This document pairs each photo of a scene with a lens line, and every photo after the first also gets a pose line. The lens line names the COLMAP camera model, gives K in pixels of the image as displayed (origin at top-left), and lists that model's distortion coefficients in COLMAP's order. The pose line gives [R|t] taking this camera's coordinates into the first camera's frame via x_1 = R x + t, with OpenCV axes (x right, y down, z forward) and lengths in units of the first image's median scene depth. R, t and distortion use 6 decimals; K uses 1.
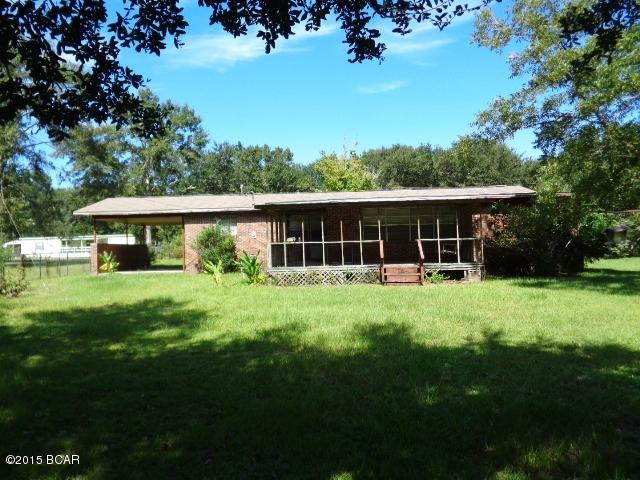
lens RADIAL K [[517.2, 0, 320.0], [0, 517.2, 240.0], [0, 0, 1]] dist [-0.000169, -0.004700]
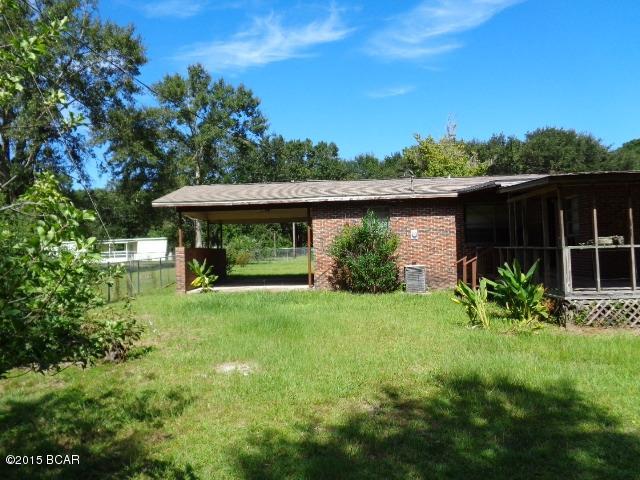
lens RADIAL K [[500.6, 0, 320.0], [0, 500.6, 240.0], [0, 0, 1]] dist [-0.033371, 0.000108]
pose [[0.999996, -0.001915, -0.002233, -0.130086], [0.001904, 0.999985, -0.005151, 0.000403], [0.002243, 0.005147, 0.999984, 0.175590]]
